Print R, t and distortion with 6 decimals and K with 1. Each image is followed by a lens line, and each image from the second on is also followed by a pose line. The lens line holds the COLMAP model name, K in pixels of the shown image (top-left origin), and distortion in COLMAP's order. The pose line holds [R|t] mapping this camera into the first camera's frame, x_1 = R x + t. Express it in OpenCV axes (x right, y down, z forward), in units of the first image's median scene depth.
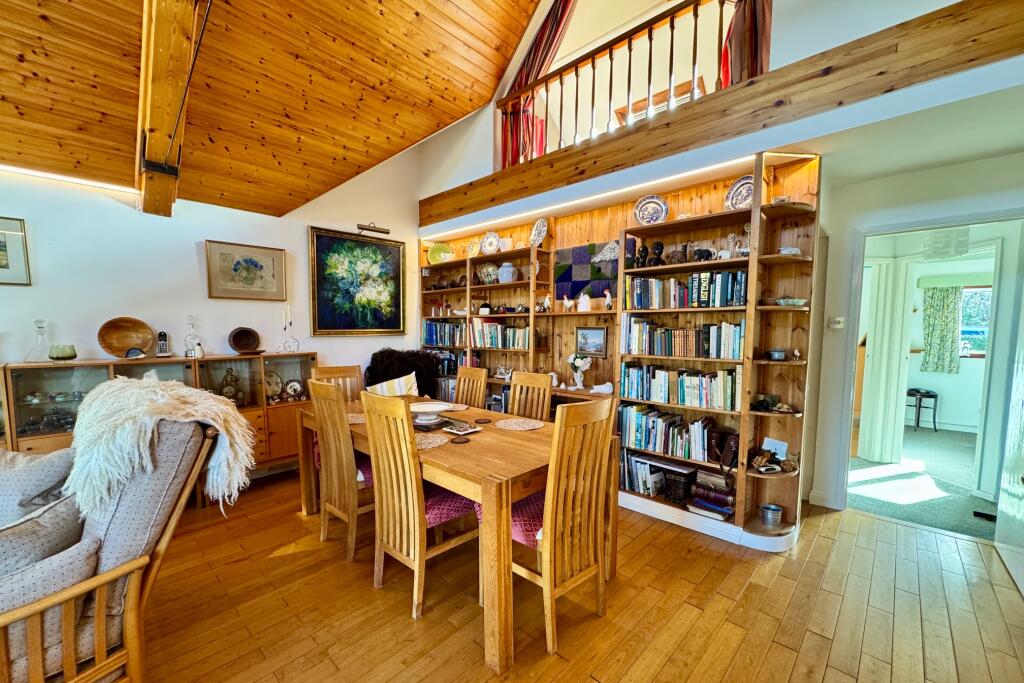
lens RADIAL K [[407.9, 0, 521.1], [0, 407.9, 358.6], [0, 0, 1]] dist [-0.006705, 0.000475]
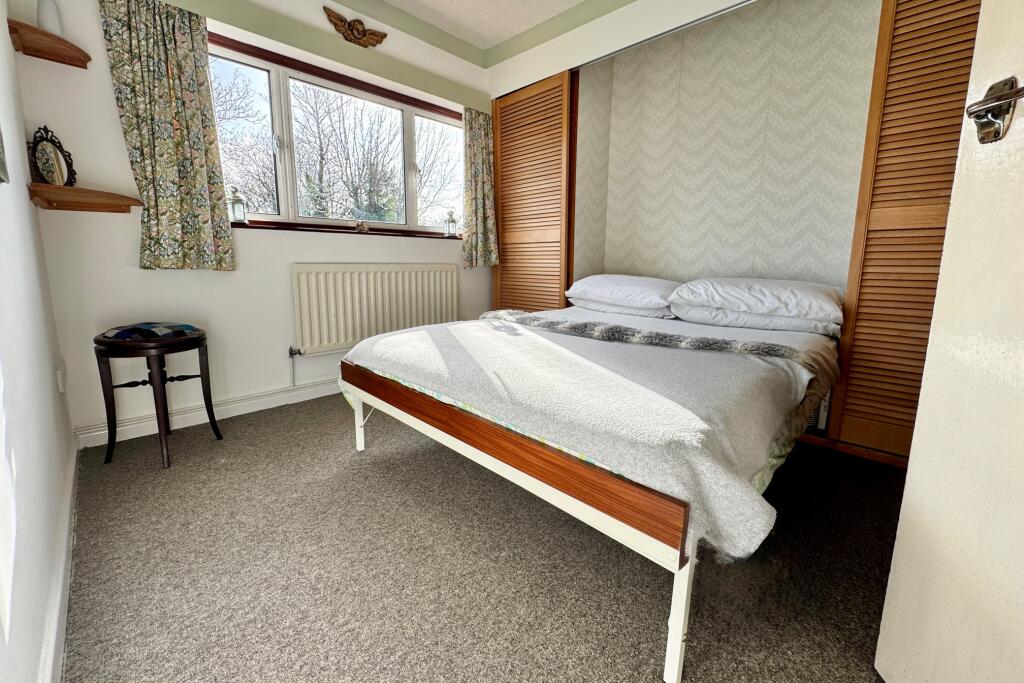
lens RADIAL K [[407.9, 0, 507.2], [0, 407.9, 332.8], [0, 0, 1]] dist [-0.006705, 0.000475]
pose [[0.075276, -0.172035, 0.982211, 1.125628], [0.058457, 0.984073, 0.167881, 0.073596], [-0.995448, 0.044780, 0.084134, 1.133254]]
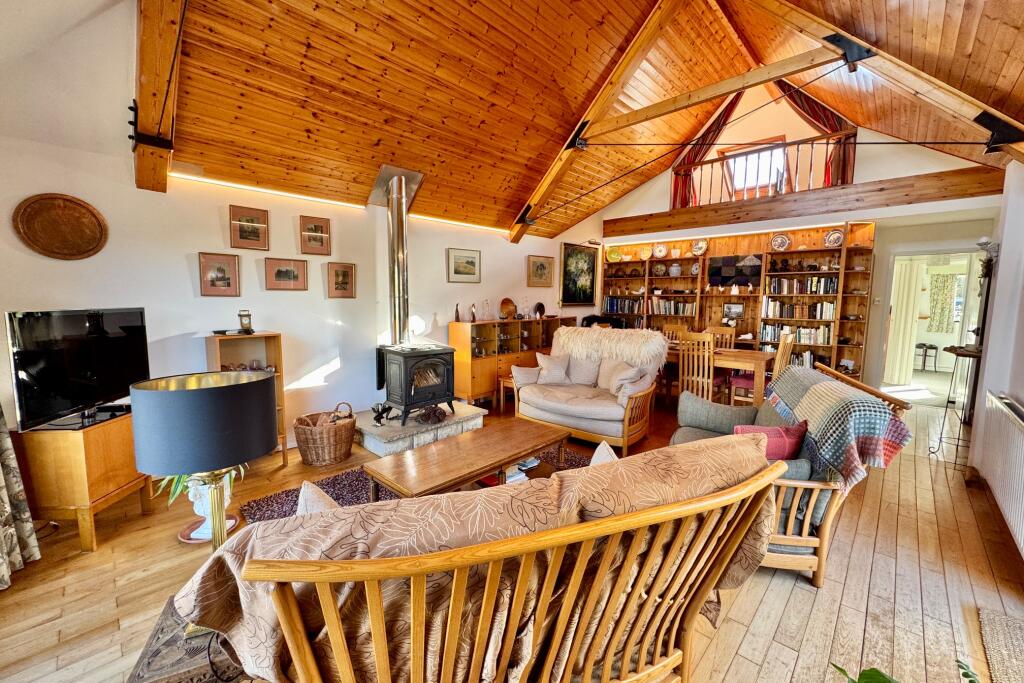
lens RADIAL K [[407.9, 0, 519.4], [0, 407.9, 339.3], [0, 0, 1]] dist [-0.006705, 0.000475]
pose [[0.999763, 0.003730, -0.021431, -0.723047], [-0.003091, 0.999553, 0.029745, 0.031846], [0.021533, -0.029671, 0.999328, -0.789563]]
